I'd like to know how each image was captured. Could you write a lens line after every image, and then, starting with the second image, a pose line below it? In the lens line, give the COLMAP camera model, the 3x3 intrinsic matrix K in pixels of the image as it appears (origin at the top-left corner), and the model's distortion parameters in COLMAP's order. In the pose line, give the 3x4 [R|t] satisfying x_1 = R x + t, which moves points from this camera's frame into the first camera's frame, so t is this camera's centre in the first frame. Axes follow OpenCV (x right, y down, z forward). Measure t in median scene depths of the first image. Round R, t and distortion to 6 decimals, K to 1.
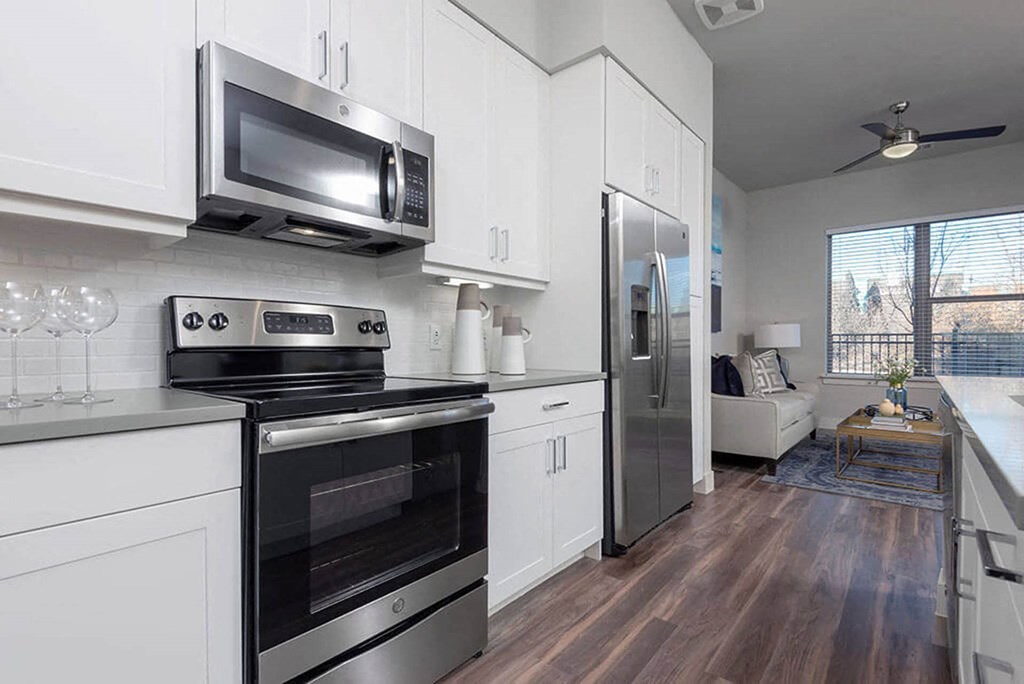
lens RADIAL K [[482.2, 0, 513.7], [0, 482.2, 344.0], [0, 0, 1]] dist [0.003964, -0.001055]
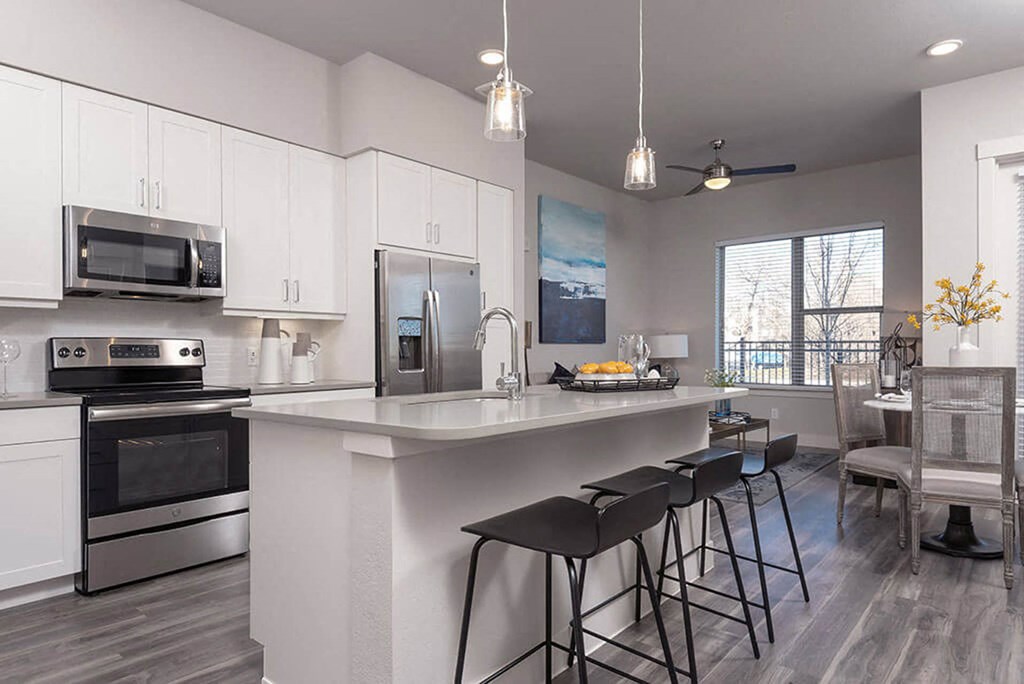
lens RADIAL K [[611.6, 0, 510.9], [0, 611.6, 346.0], [0, 0, 1]] dist [0.004096, -0.002721]
pose [[0.999883, -0.003696, -0.014838, 0.685052], [0.003610, 0.999976, -0.005839, -0.037065], [0.014860, 0.005784, 0.999873, -0.825641]]
